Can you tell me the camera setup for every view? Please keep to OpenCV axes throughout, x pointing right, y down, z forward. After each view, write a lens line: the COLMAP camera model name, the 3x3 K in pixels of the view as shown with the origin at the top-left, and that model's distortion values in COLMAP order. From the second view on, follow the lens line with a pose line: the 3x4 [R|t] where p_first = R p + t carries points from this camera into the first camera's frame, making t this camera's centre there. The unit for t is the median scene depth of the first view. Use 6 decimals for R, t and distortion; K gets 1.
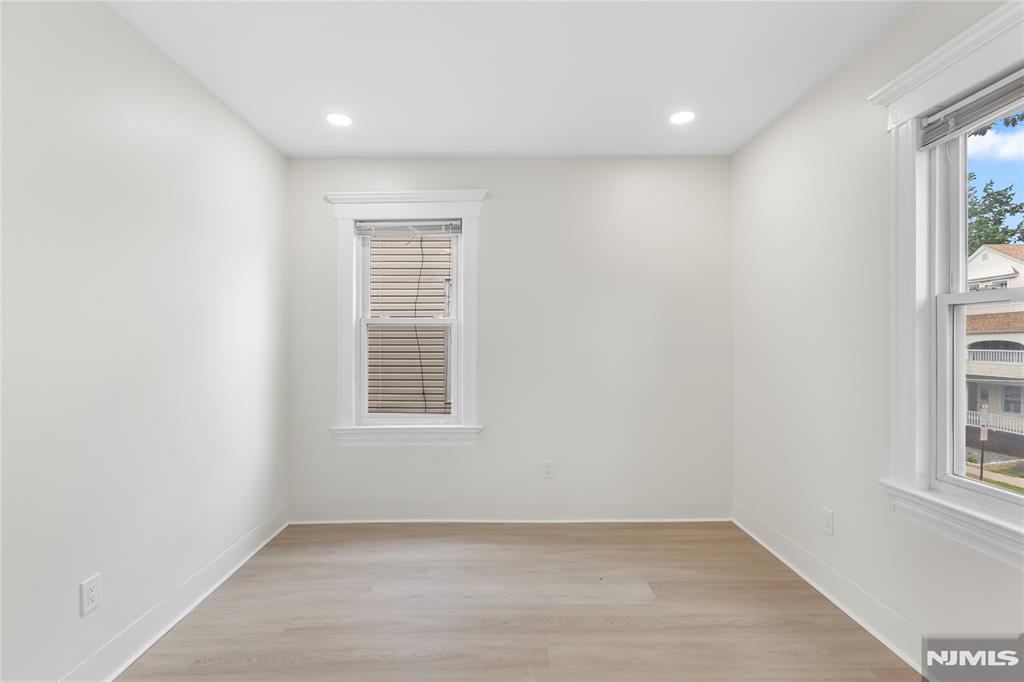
lens RADIAL K [[466.0, 0, 513.8], [0, 466.0, 344.3], [0, 0, 1]] dist [-0.000609, -0.000028]
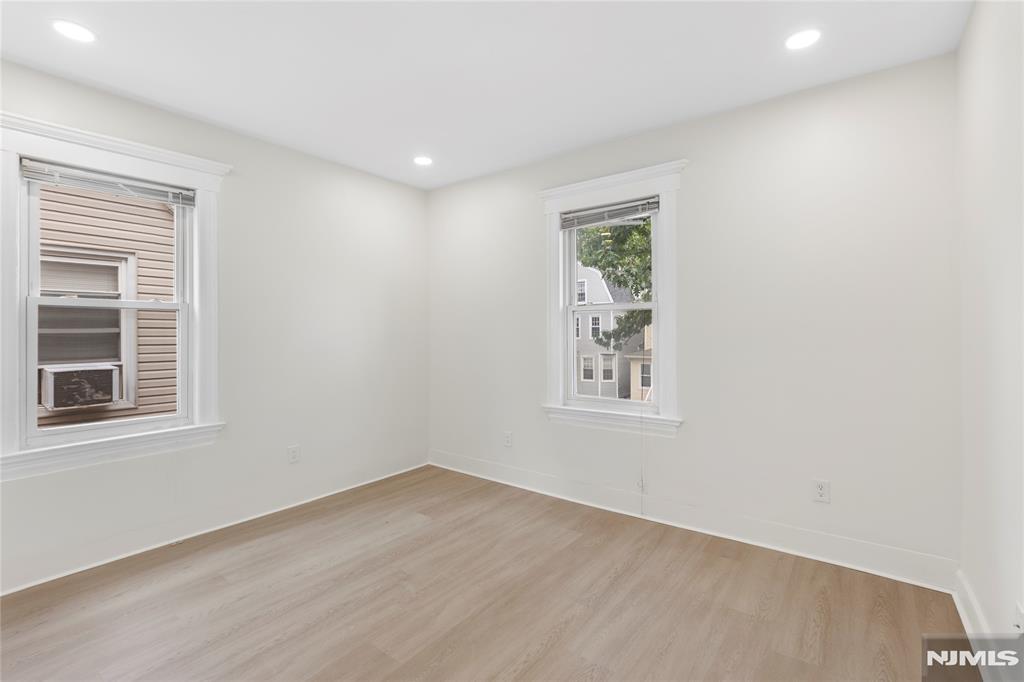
lens RADIAL K [[466.0, 0, 513.8], [0, 466.0, 344.3], [0, 0, 1]] dist [-0.000609, -0.000028]
pose [[0.605883, -0.022372, 0.795239, -0.556762], [0.009319, 0.999736, 0.021025, 0.009446], [-0.795499, -0.005328, 0.605931, -0.010523]]
